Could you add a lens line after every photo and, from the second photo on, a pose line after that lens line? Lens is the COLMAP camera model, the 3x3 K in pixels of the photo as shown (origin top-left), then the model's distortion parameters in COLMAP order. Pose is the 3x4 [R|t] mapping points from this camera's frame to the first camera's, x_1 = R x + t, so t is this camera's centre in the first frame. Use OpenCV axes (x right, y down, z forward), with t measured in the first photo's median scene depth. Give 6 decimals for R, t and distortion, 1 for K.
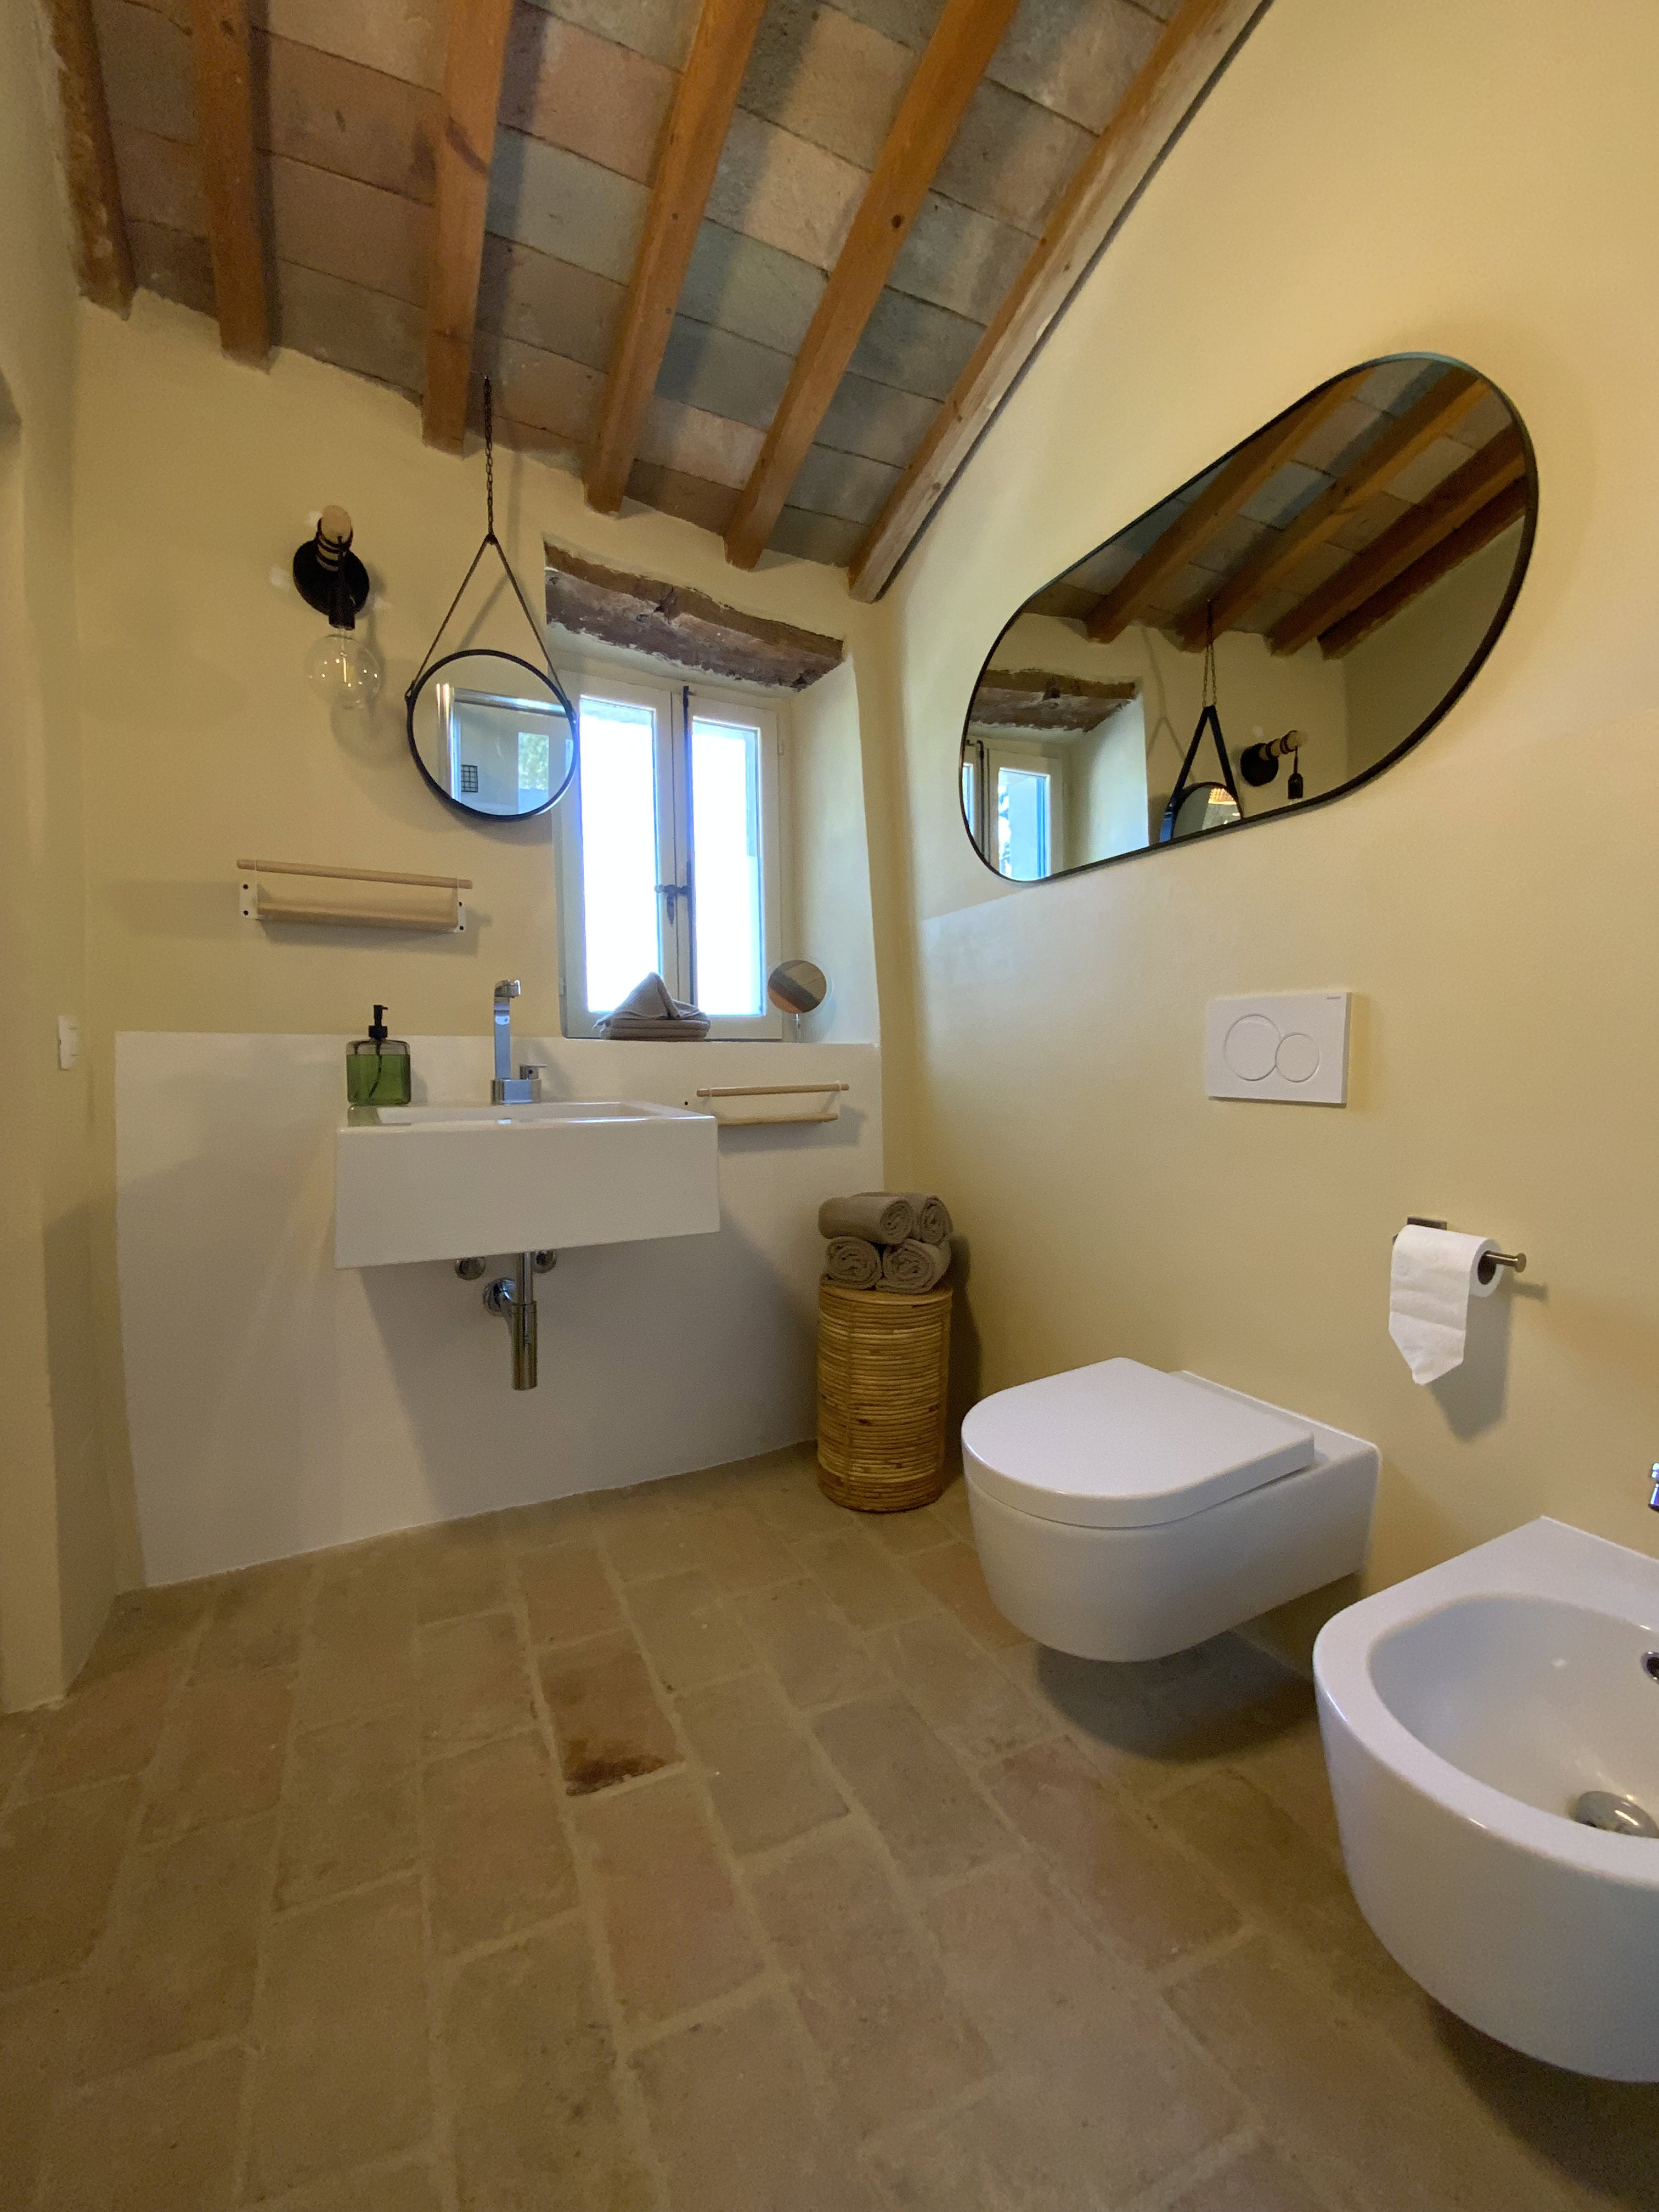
lens RADIAL K [[938.5, 0, 839.3], [0, 938.5, 1110.0], [0, 0, 1]] dist [-0.002676, -0.000902]
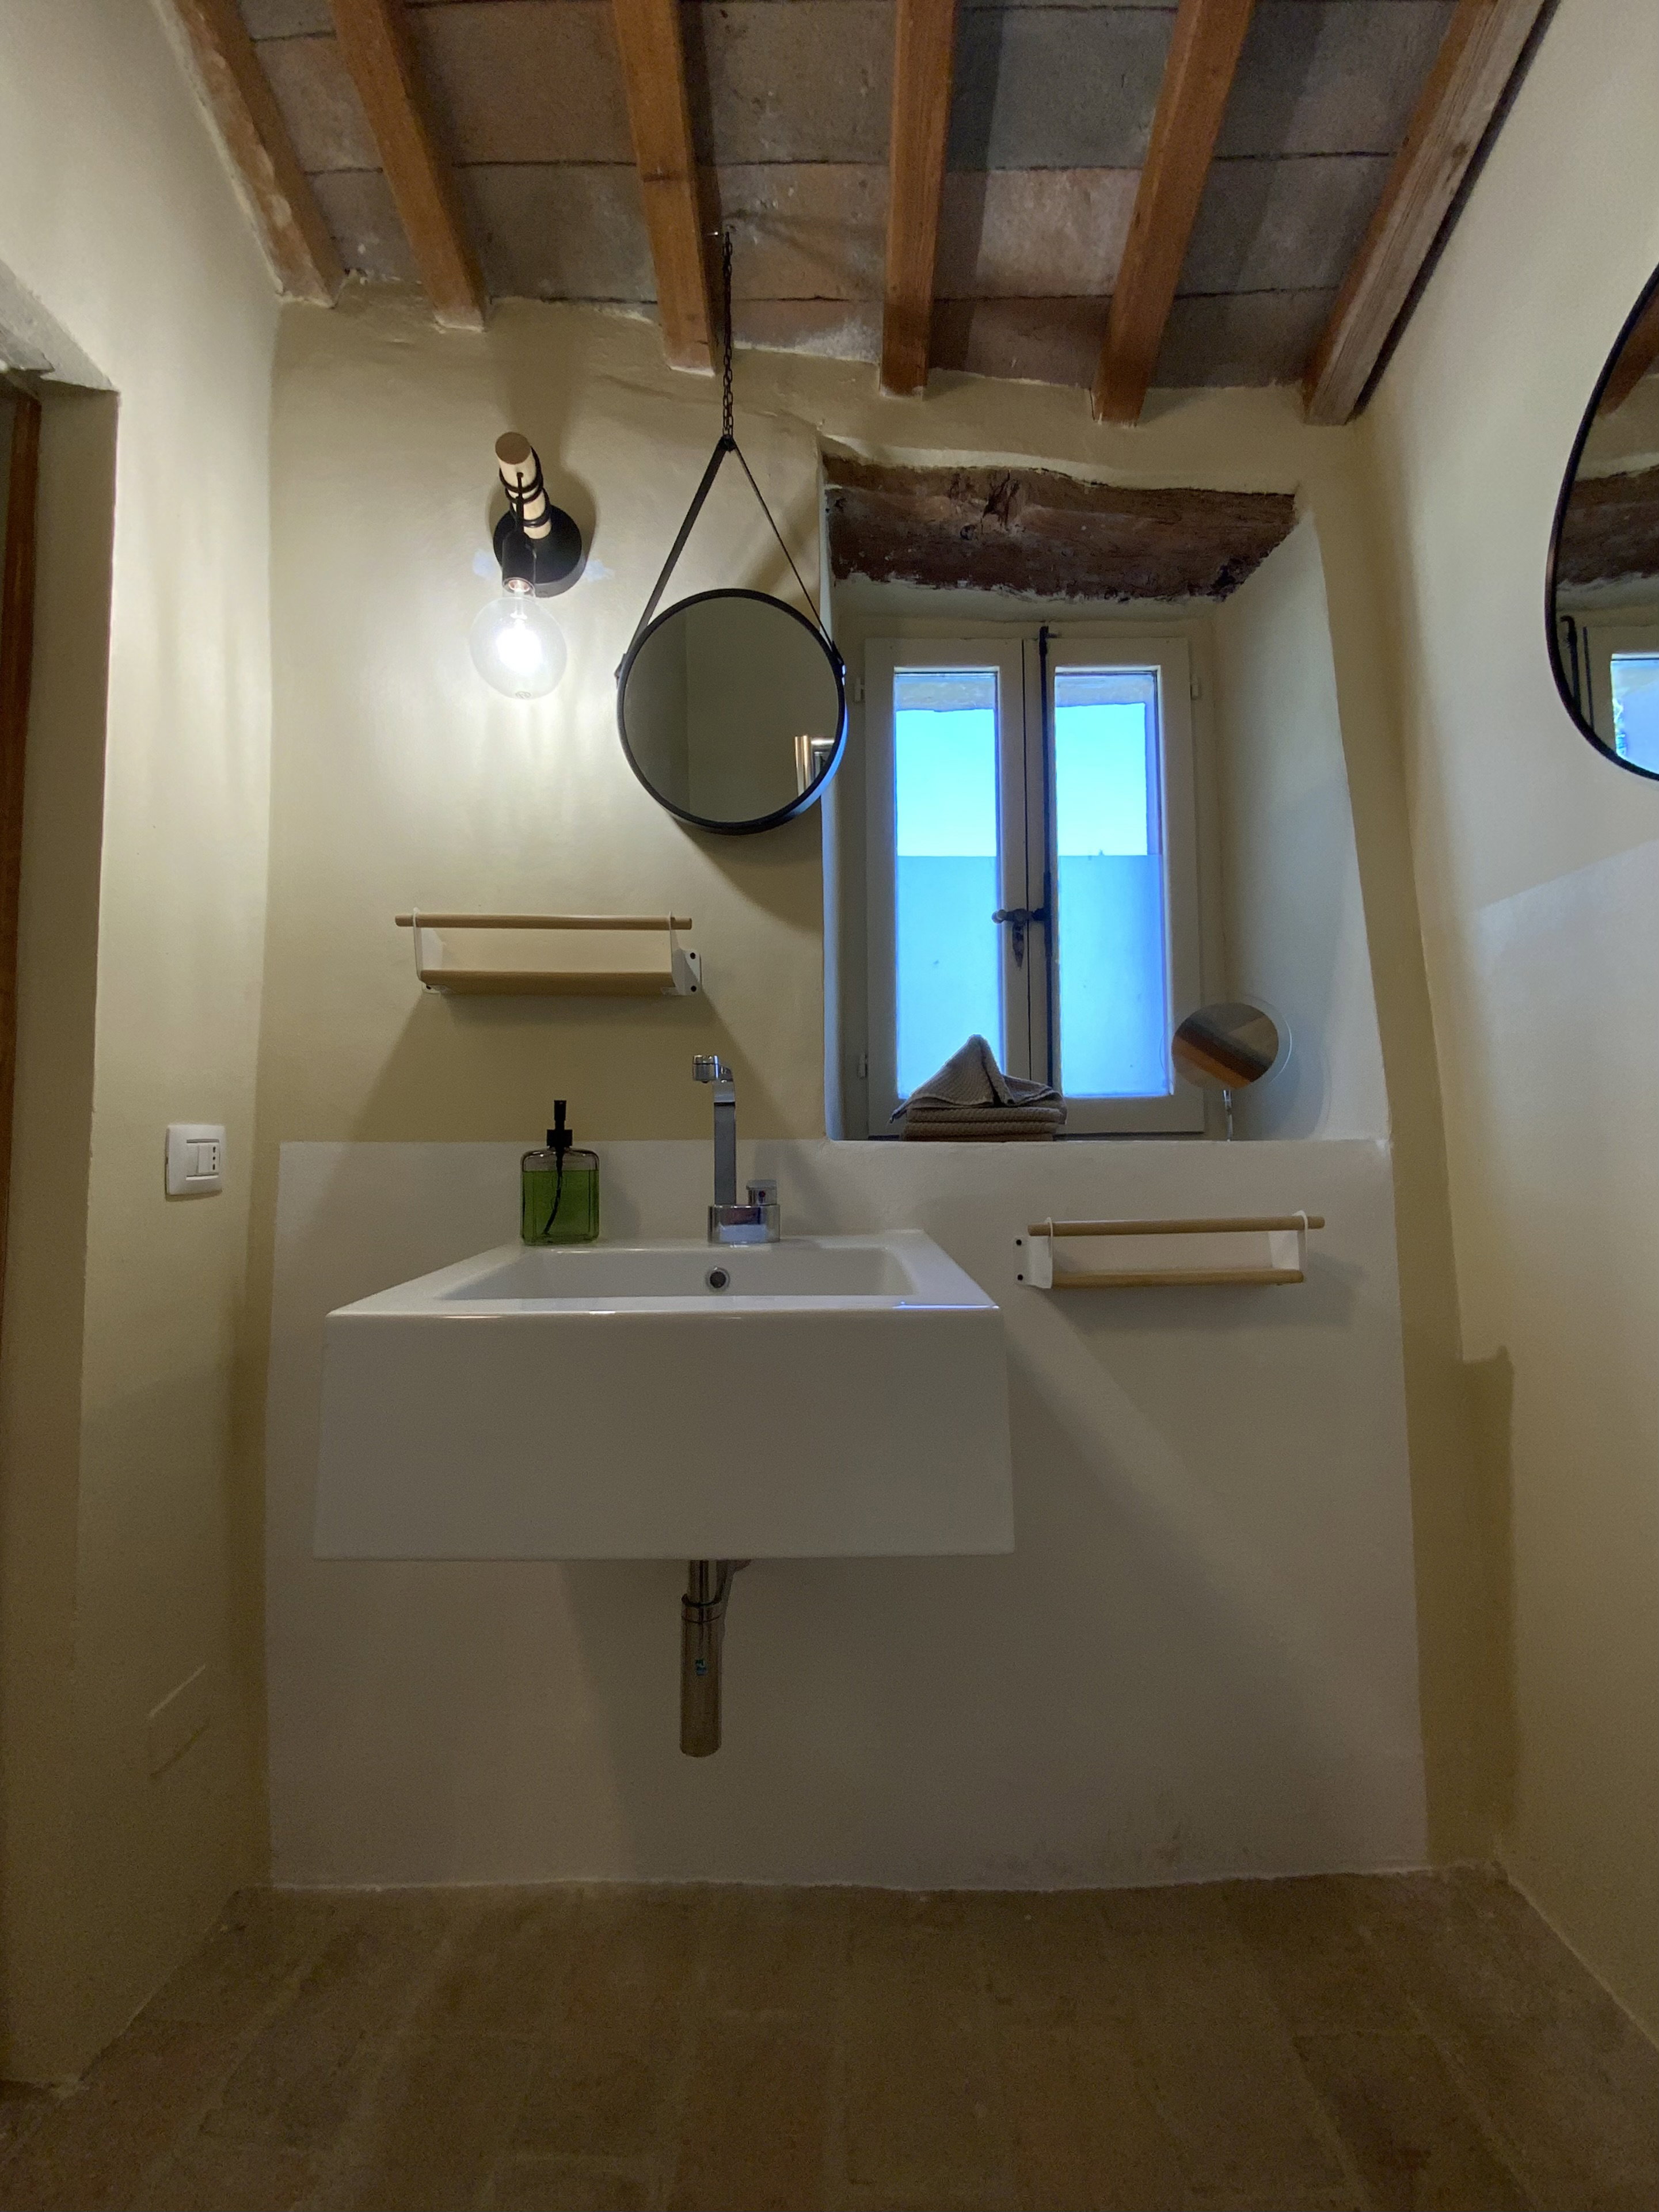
lens RADIAL K [[938.6, 0, 839.3], [0, 938.6, 1110.0], [0, 0, 1]] dist [-0.002676, -0.000902]
pose [[0.883631, -0.025679, -0.467479, 0.018357], [-0.017560, 0.995974, -0.087902, -0.036498], [0.467855, 0.085882, 0.879623, 0.378822]]
